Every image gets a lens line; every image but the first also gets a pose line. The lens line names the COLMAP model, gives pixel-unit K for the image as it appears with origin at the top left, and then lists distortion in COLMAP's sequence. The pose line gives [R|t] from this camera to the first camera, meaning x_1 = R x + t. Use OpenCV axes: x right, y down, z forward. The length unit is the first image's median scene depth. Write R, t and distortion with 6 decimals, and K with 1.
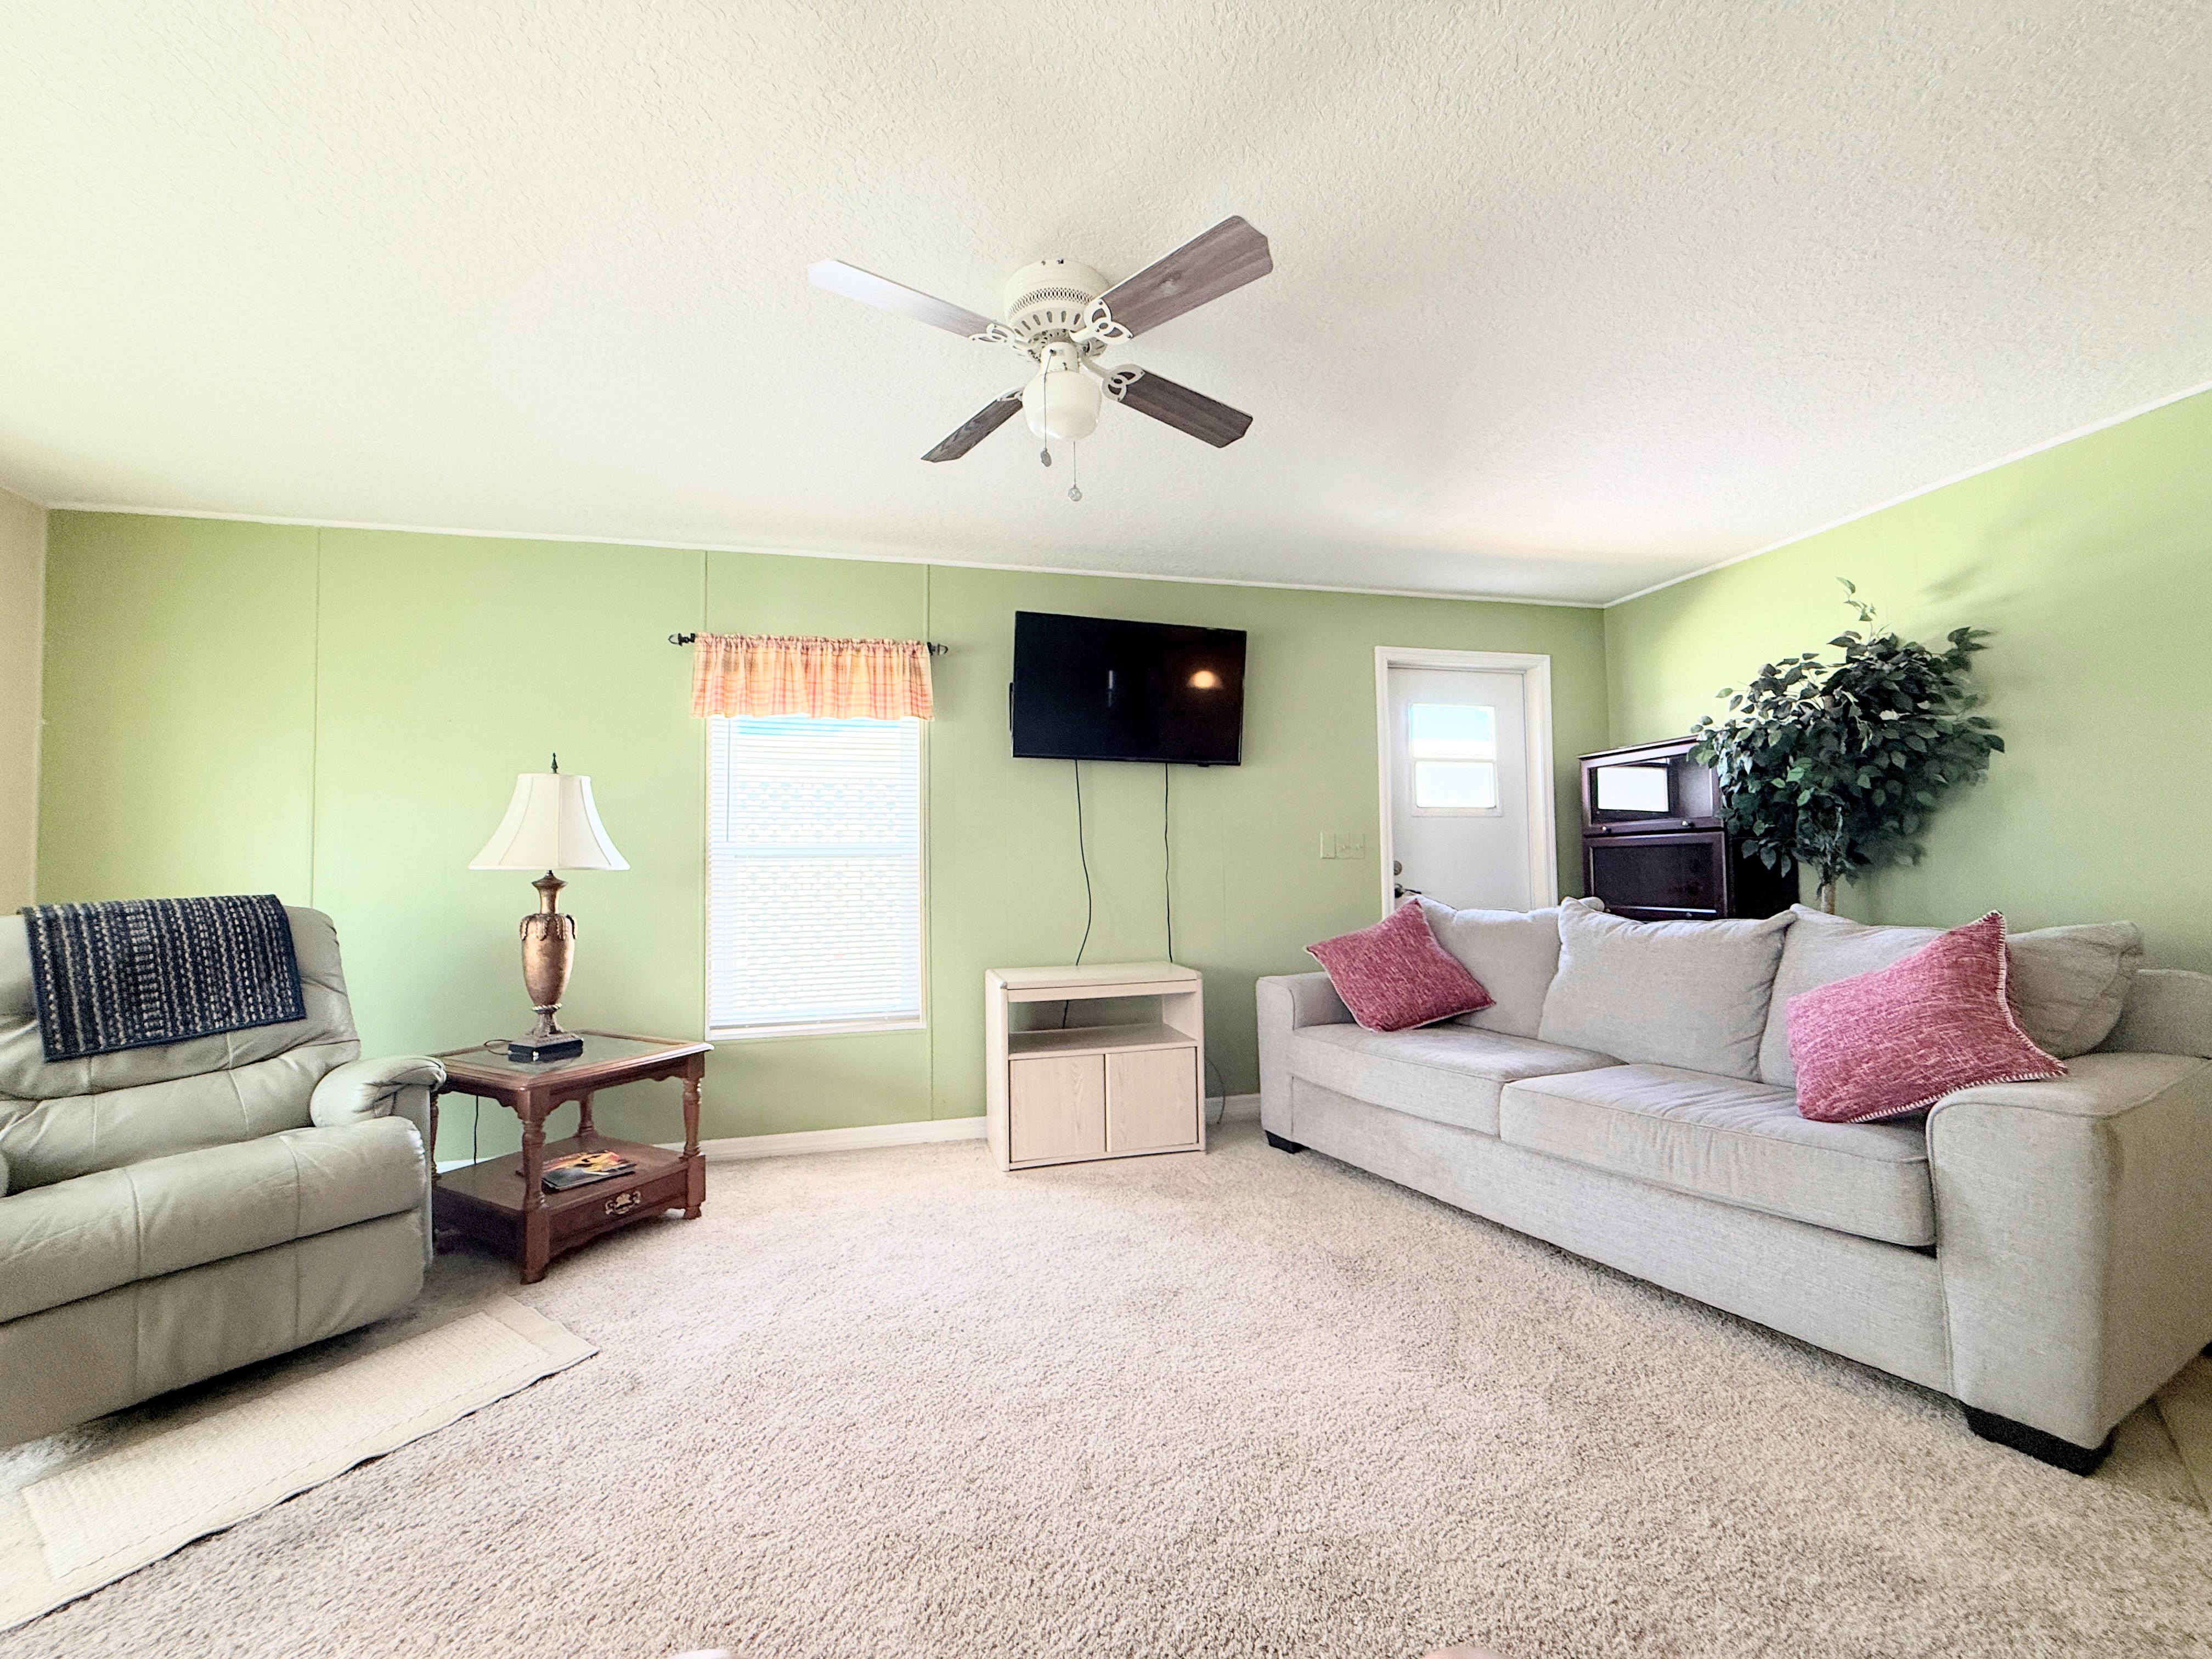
lens RADIAL K [[882.3, 0, 1105.8], [0, 882.3, 828.6], [0, 0, 1]] dist [-0.000288, 0.000013]
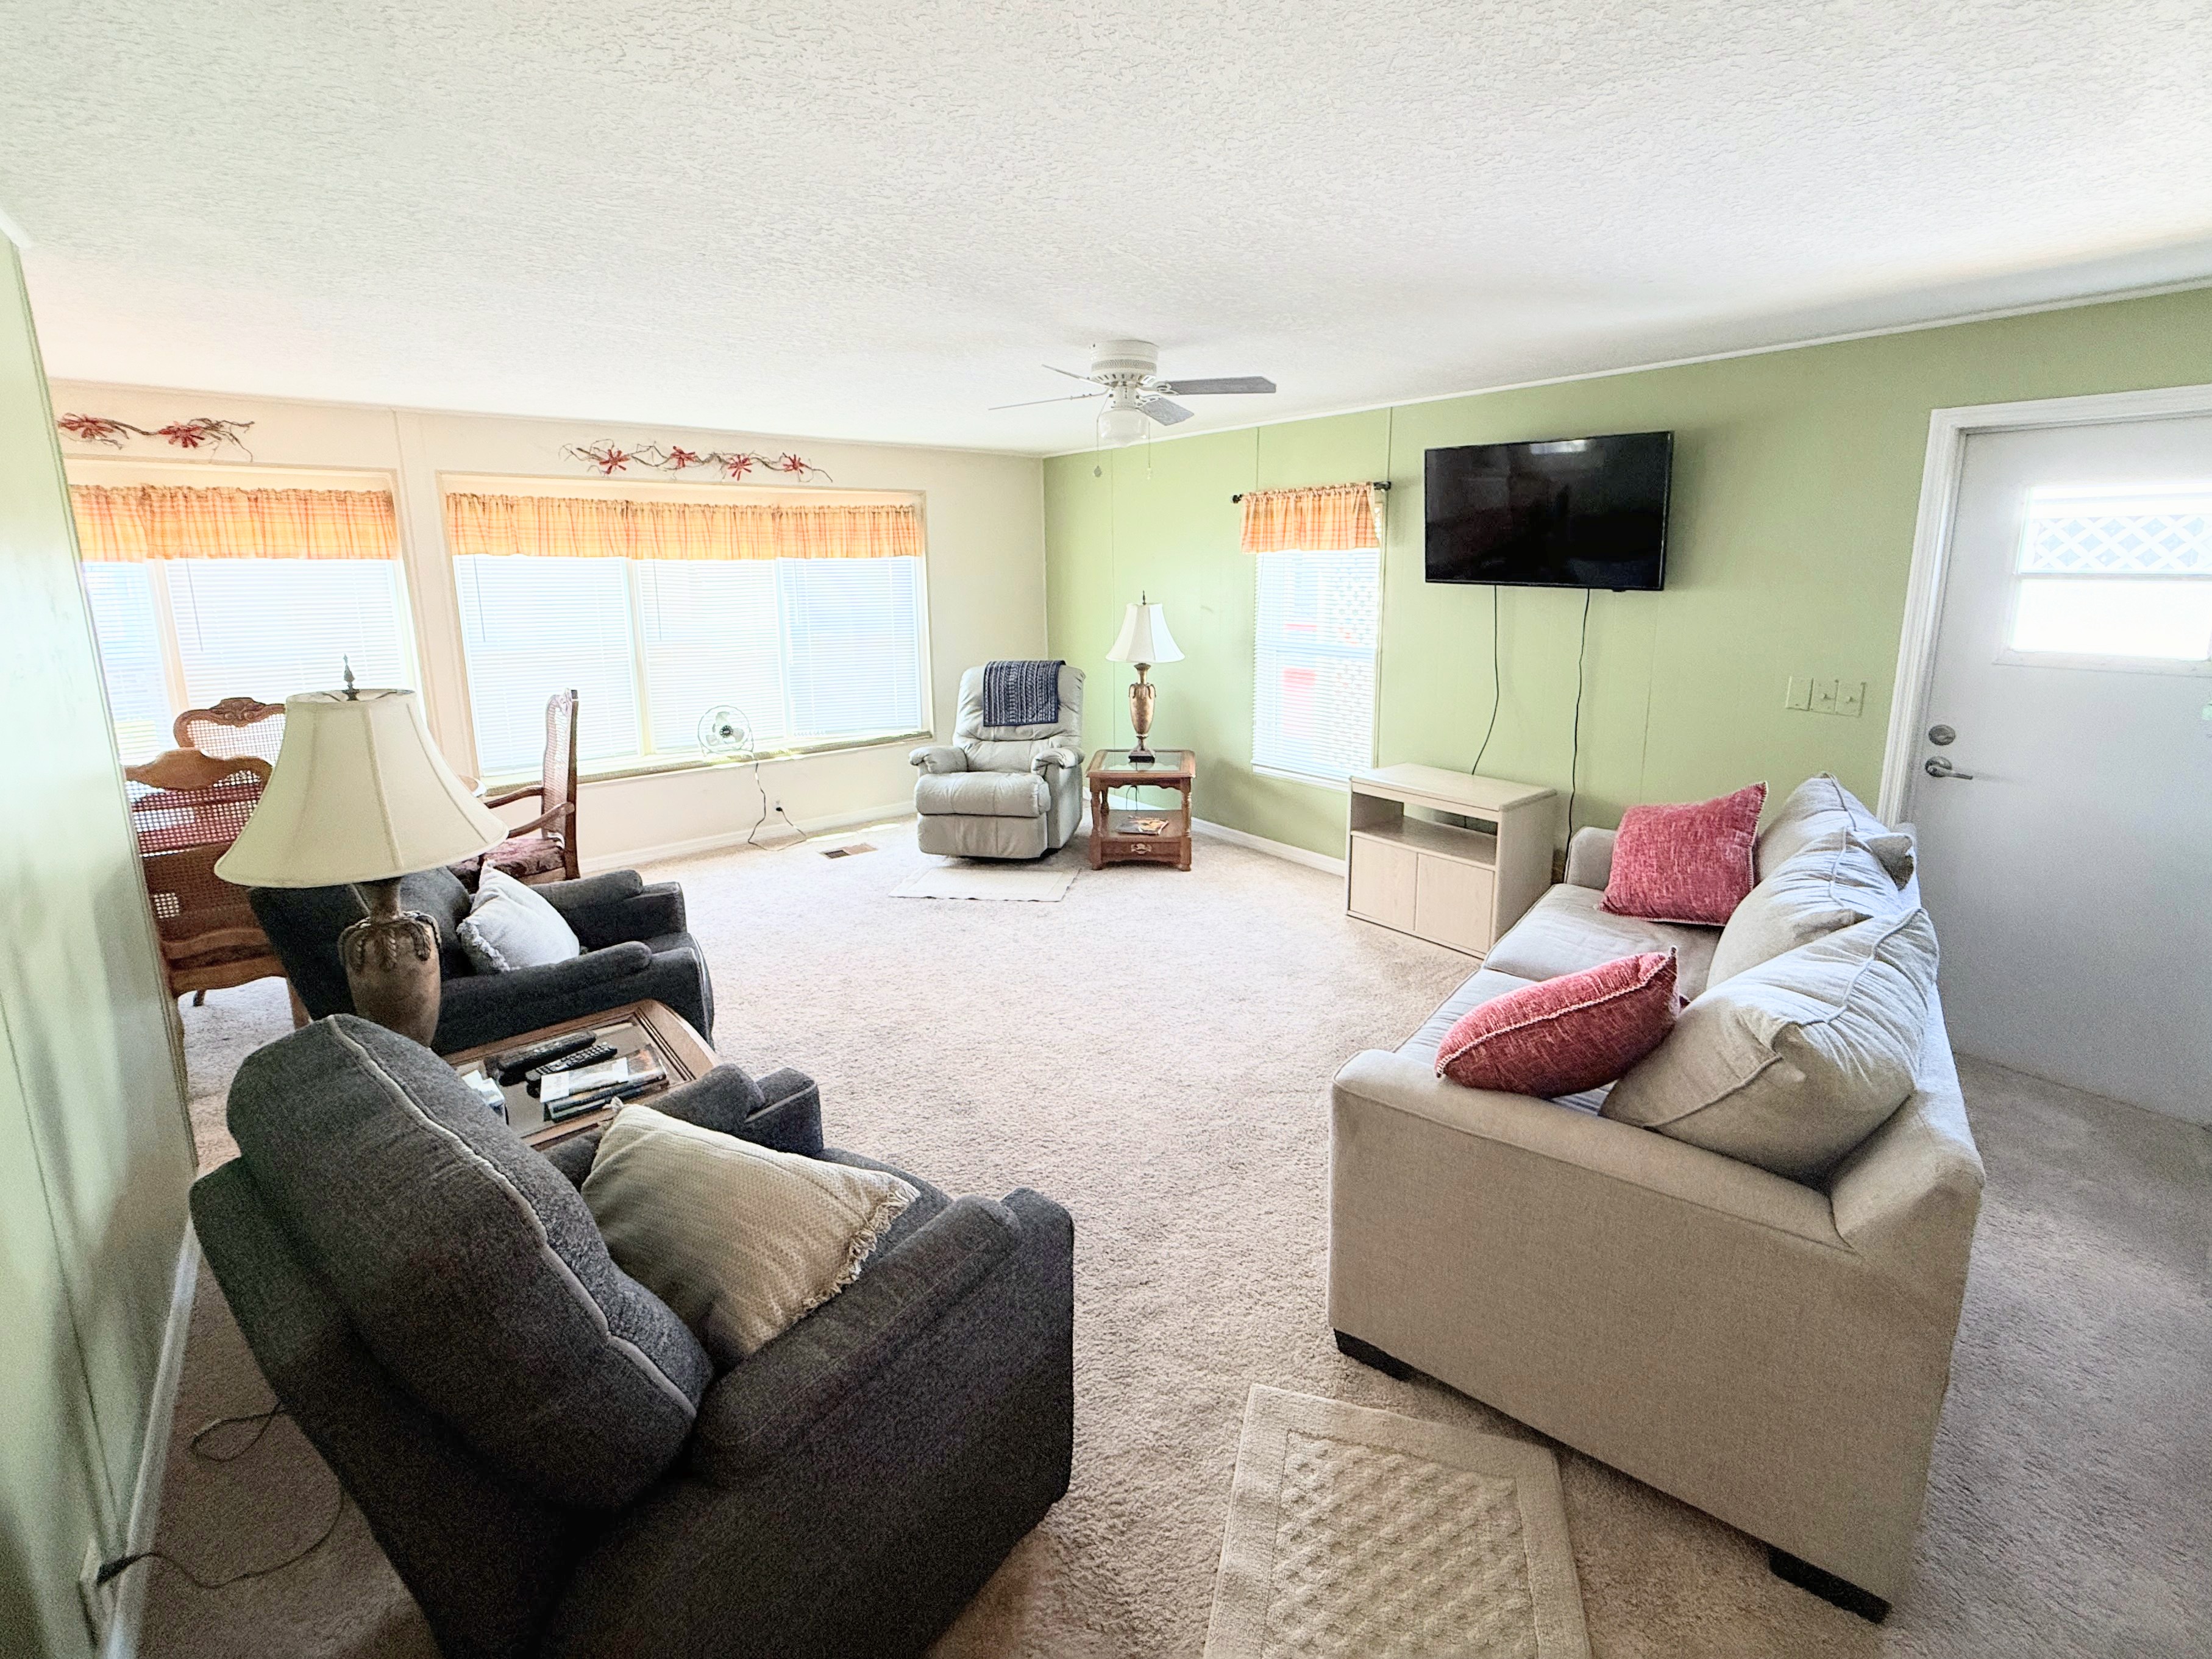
lens RADIAL K [[976.7, 0, 1137.4], [0, 976.7, 743.3], [0, 0, 1]] dist [0.001730, 0.000294]
pose [[0.434948, 0.181283, -0.882019, 1.023590], [0.039115, 0.974796, 0.219640, -0.199373], [0.899606, -0.130032, 0.416894, 0.149067]]
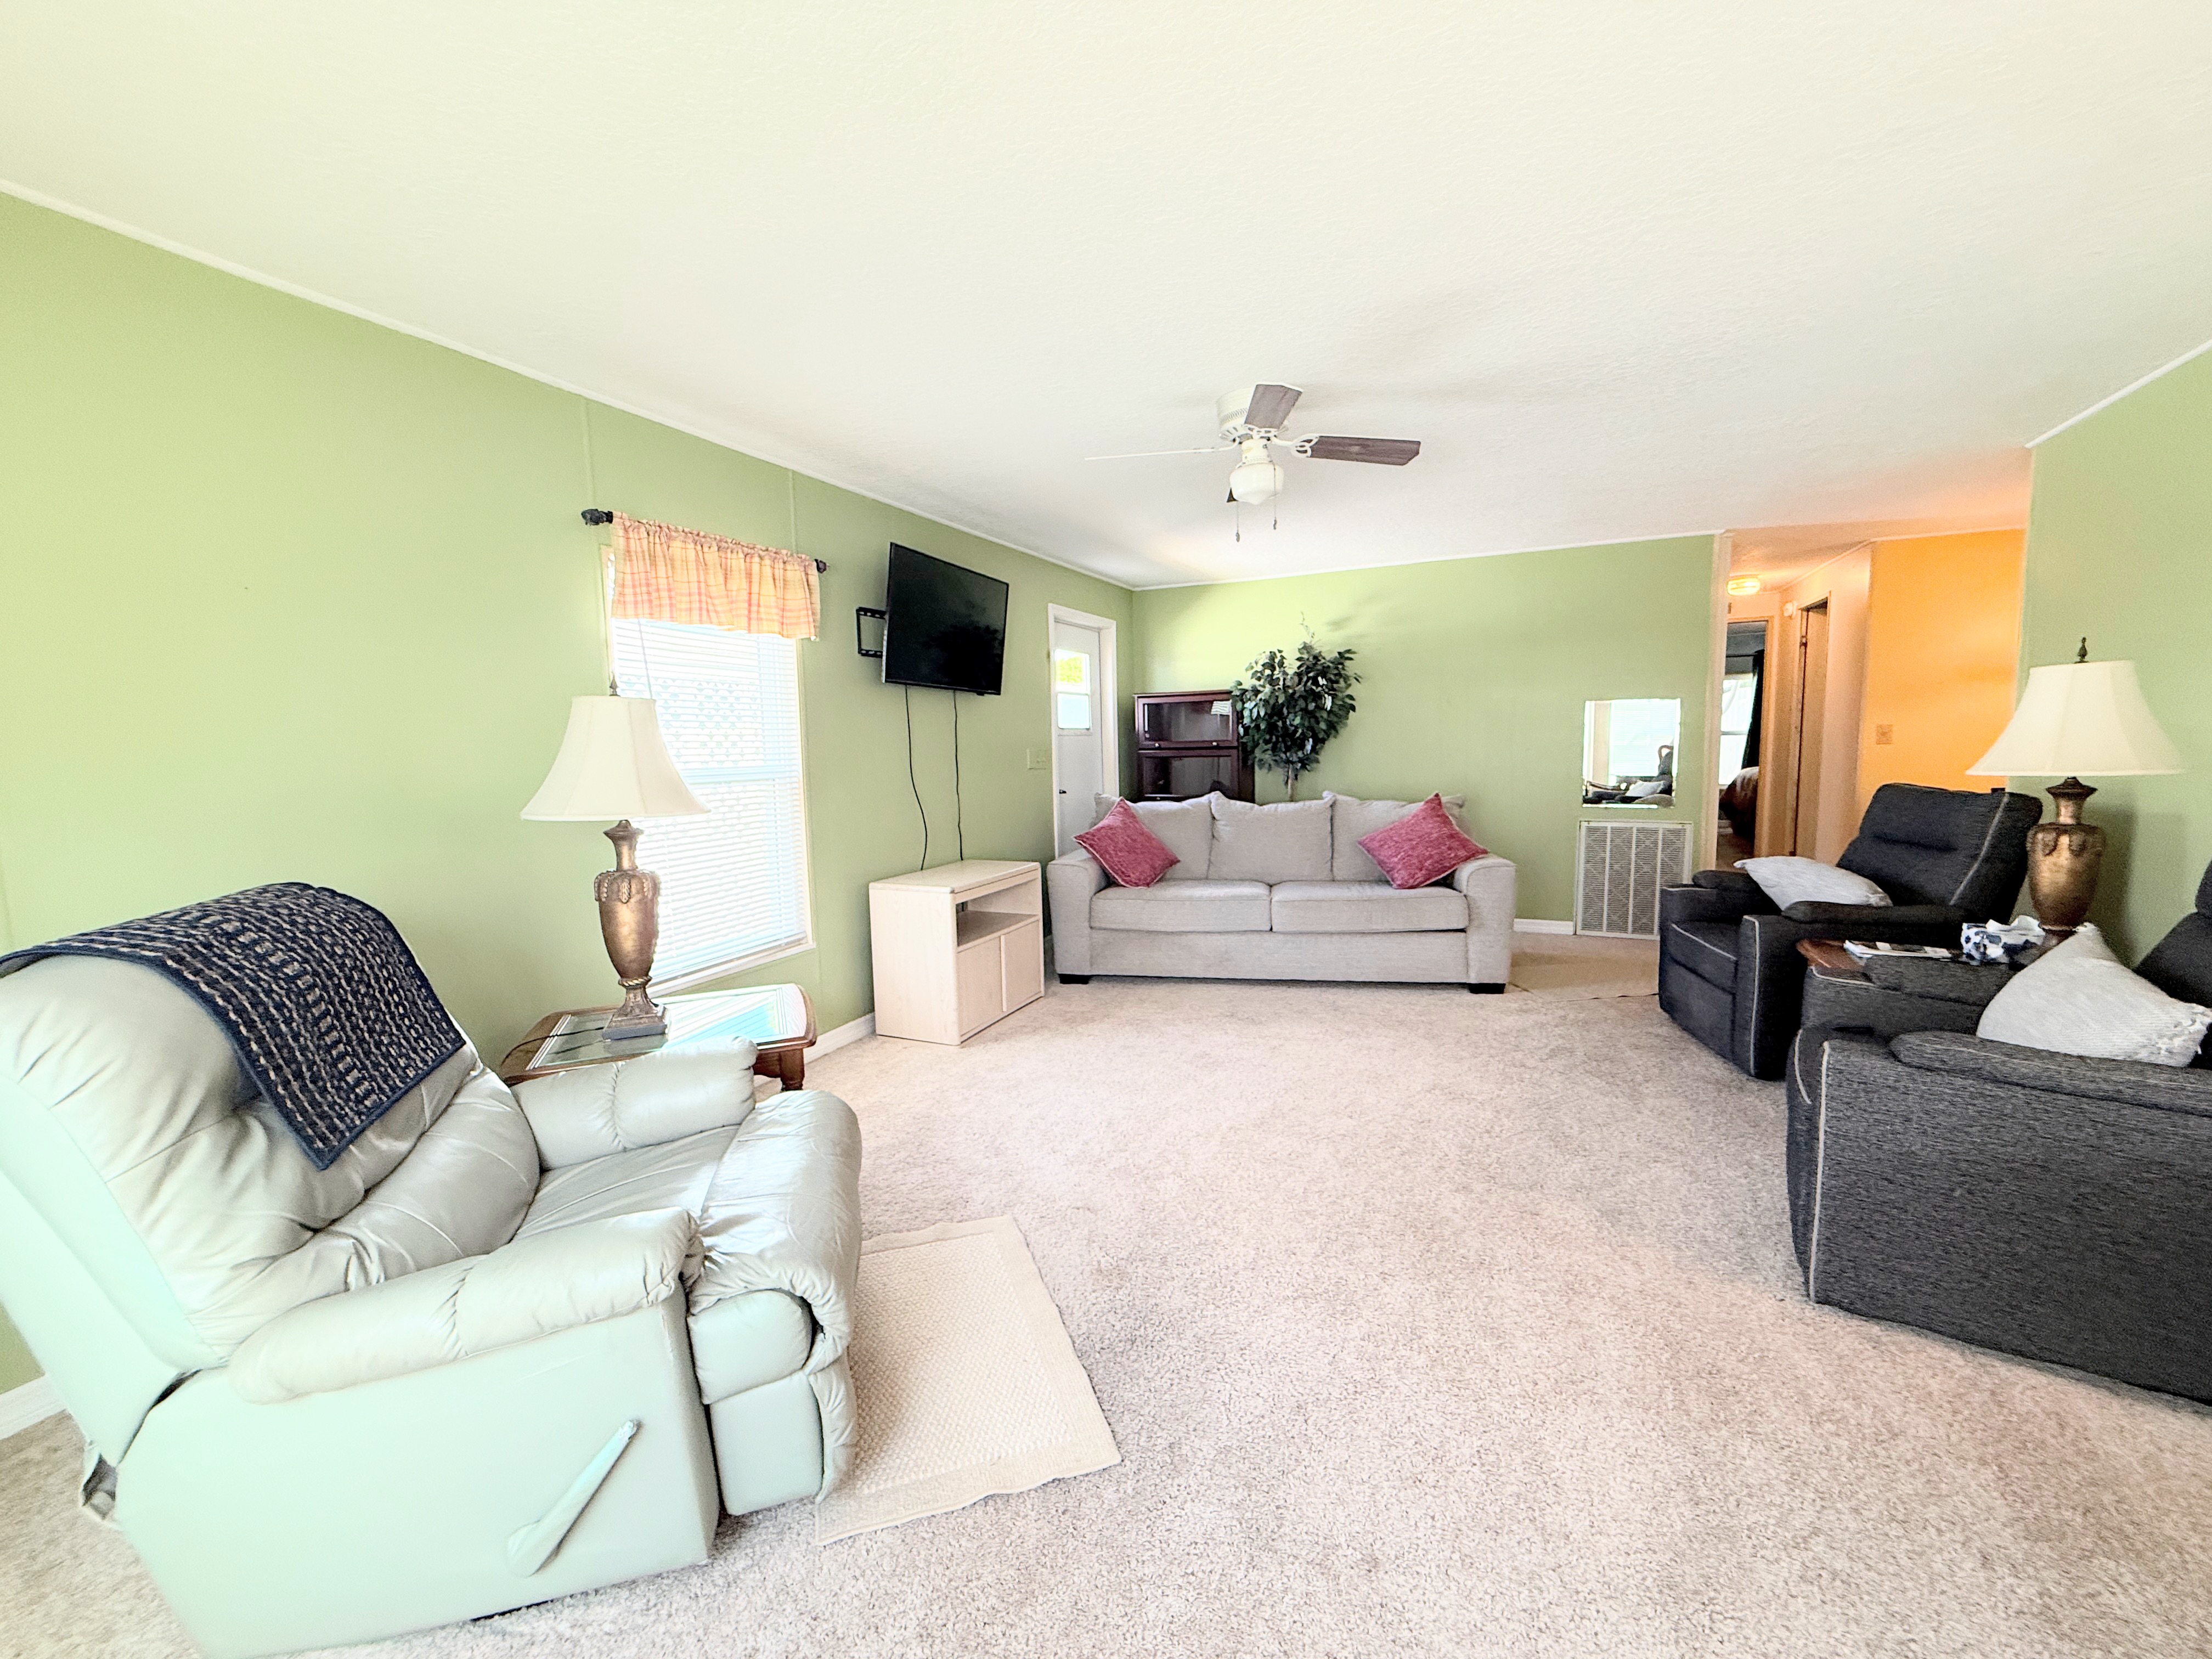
lens RADIAL K [[874.1, 0, 1106.2], [0, 874.1, 824.7], [0, 0, 1]] dist [0.000232, 0.000035]
pose [[0.635689, -0.072650, 0.768519, -0.892042], [-0.022079, 0.993443, 0.112176, -0.040972], [-0.771629, -0.088277, 0.629917, 0.139892]]
